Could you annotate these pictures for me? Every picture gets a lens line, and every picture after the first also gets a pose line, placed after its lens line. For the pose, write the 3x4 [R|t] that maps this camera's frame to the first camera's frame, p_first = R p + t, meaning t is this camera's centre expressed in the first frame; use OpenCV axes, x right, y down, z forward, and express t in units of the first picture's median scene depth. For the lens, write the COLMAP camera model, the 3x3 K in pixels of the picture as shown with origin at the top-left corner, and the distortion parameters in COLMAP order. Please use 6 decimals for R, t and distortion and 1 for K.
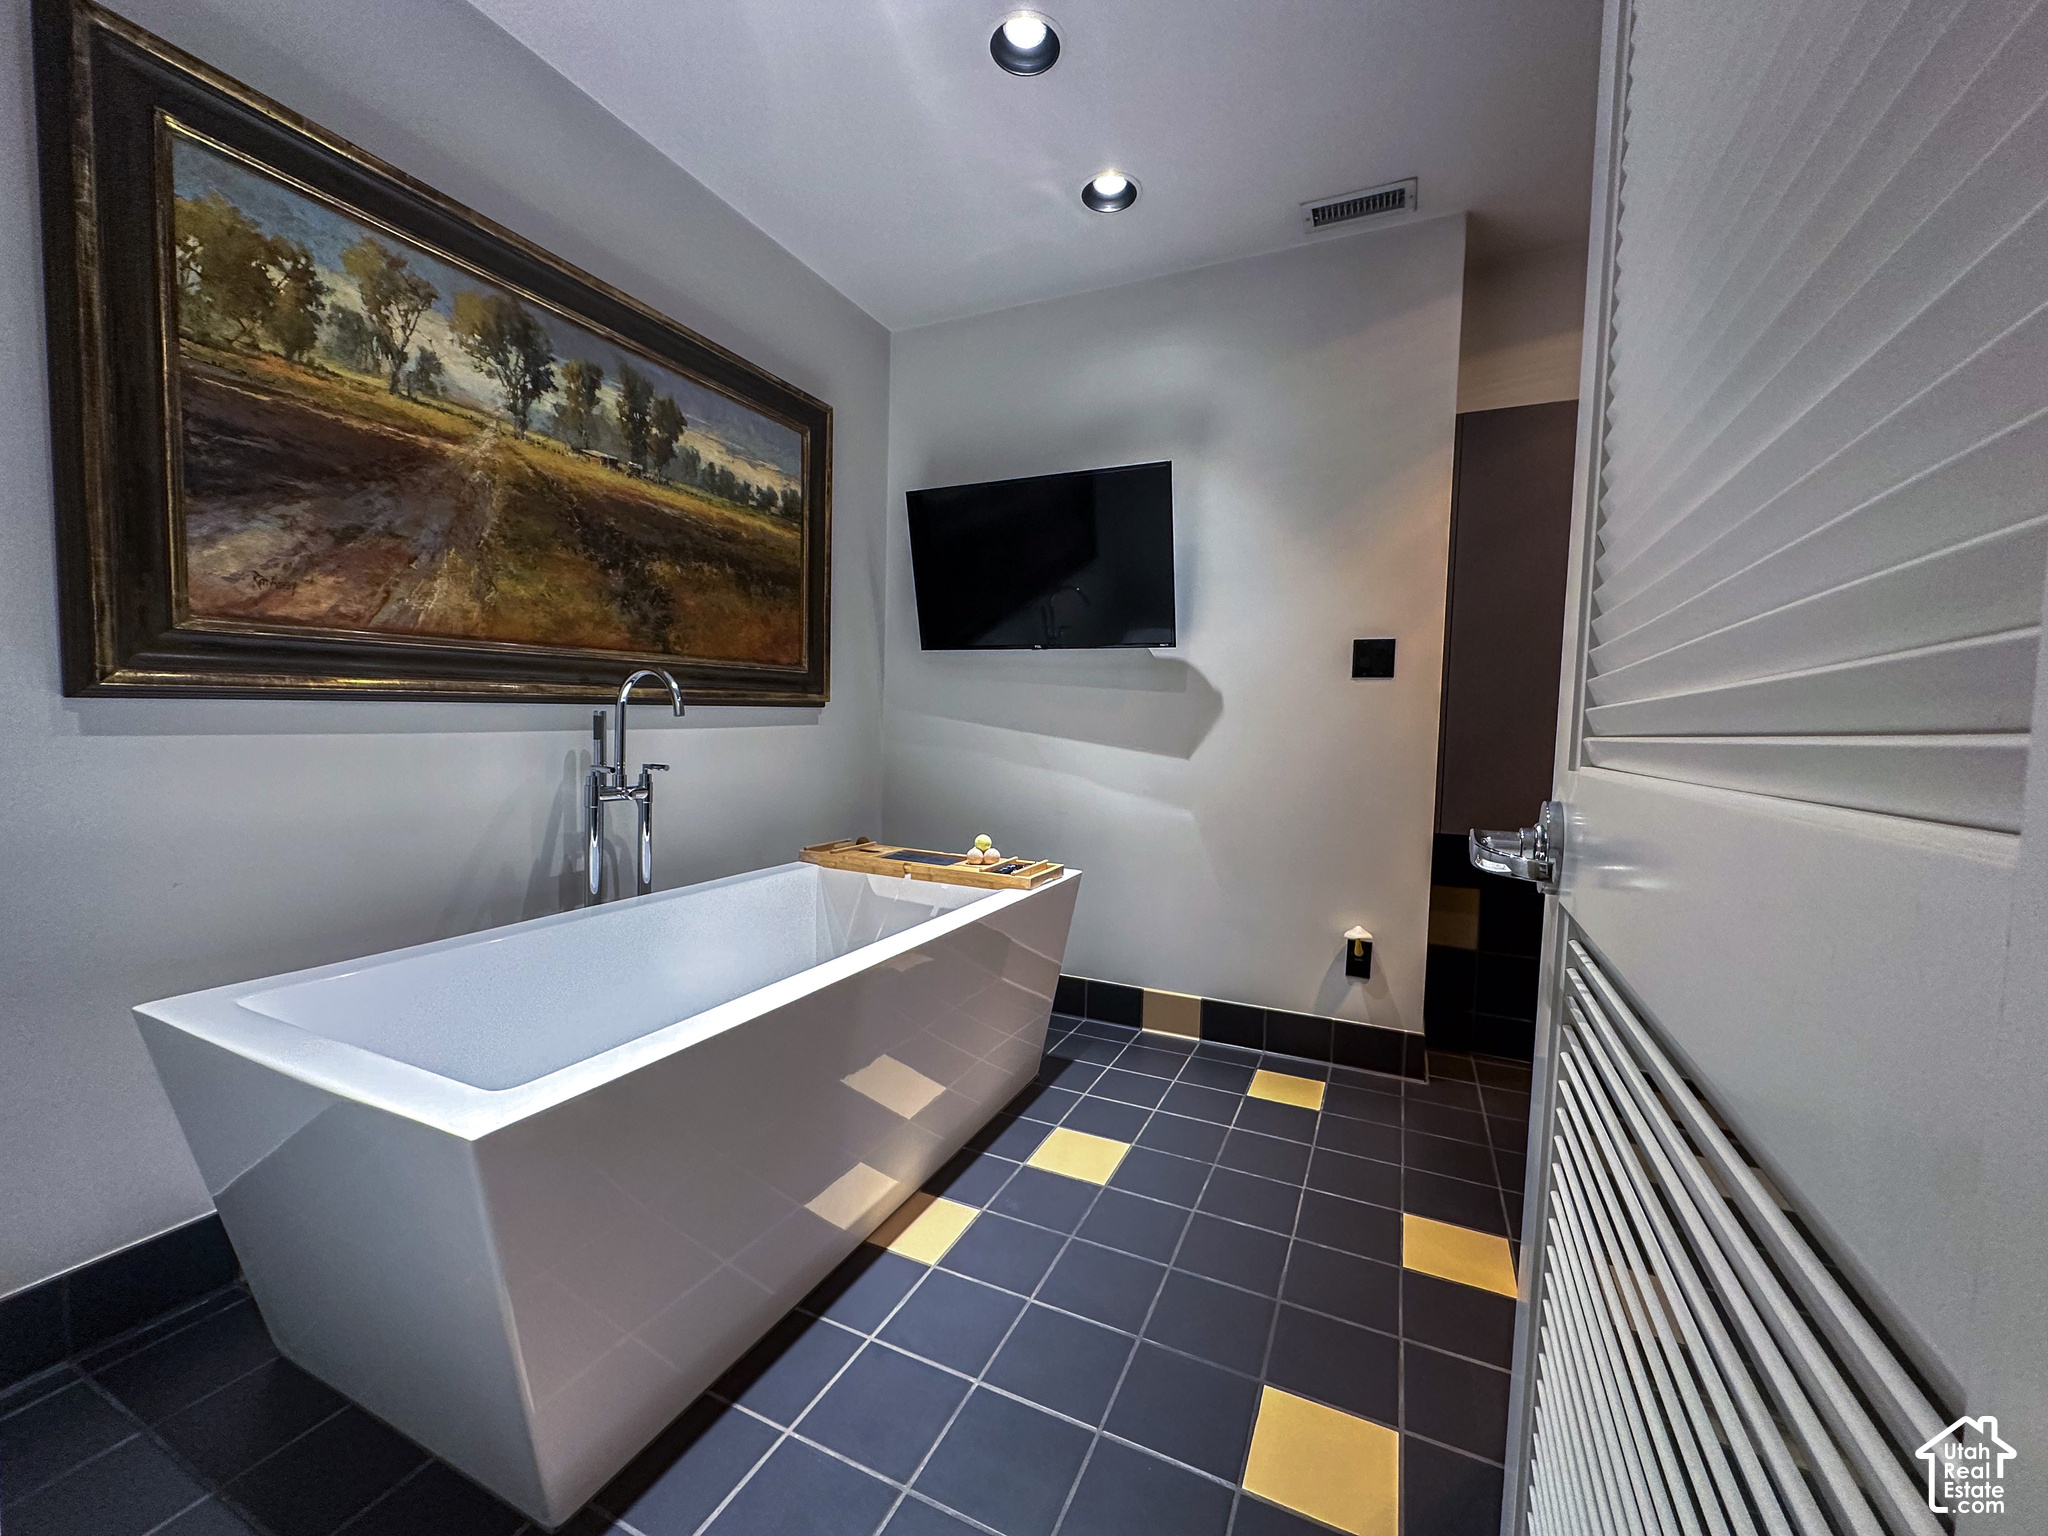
lens RADIAL K [[816.0, 0, 1025.9], [0, 816.0, 768.6], [0, 0, 1]] dist [-0.010671, 0.000132]
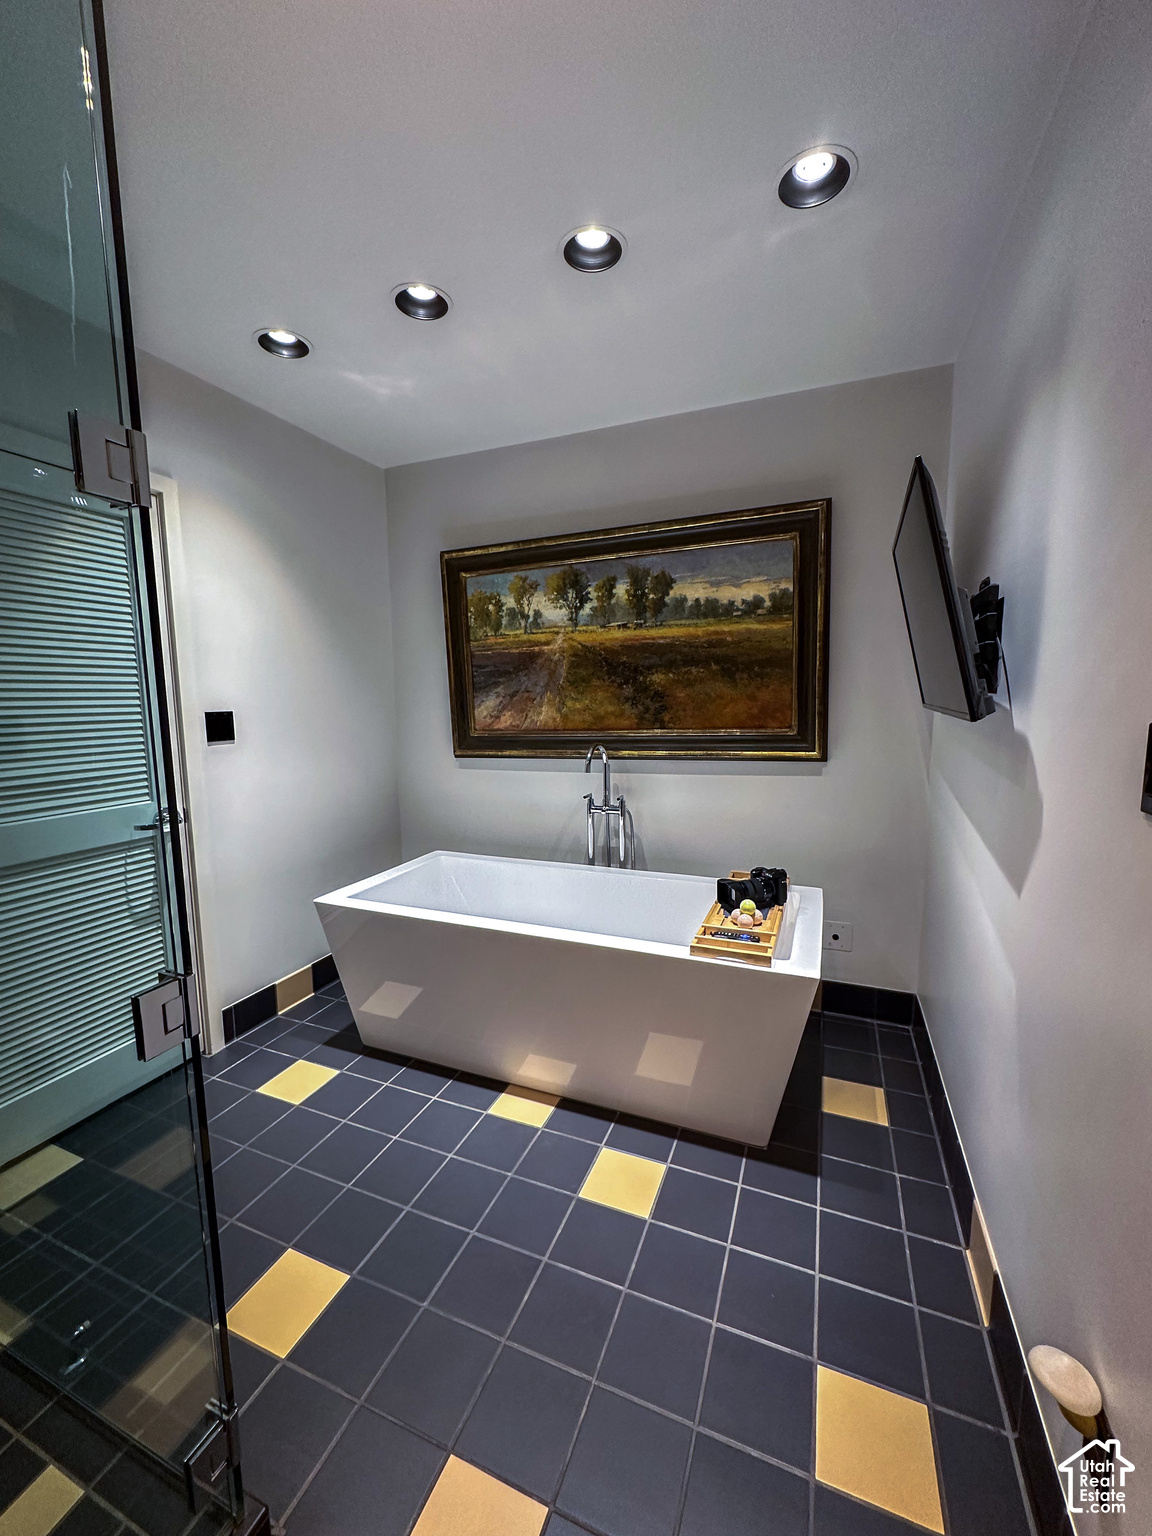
lens RADIAL K [[612.0, 0, 572.1], [0, 612.0, 767.9], [0, 0, 1]] dist [-0.010671, 0.000132]
pose [[0.029614, 0.087470, -0.995727, 0.915076], [-0.043729, 0.995323, 0.086134, -0.189234], [0.998604, 0.040991, 0.033300, 0.917238]]
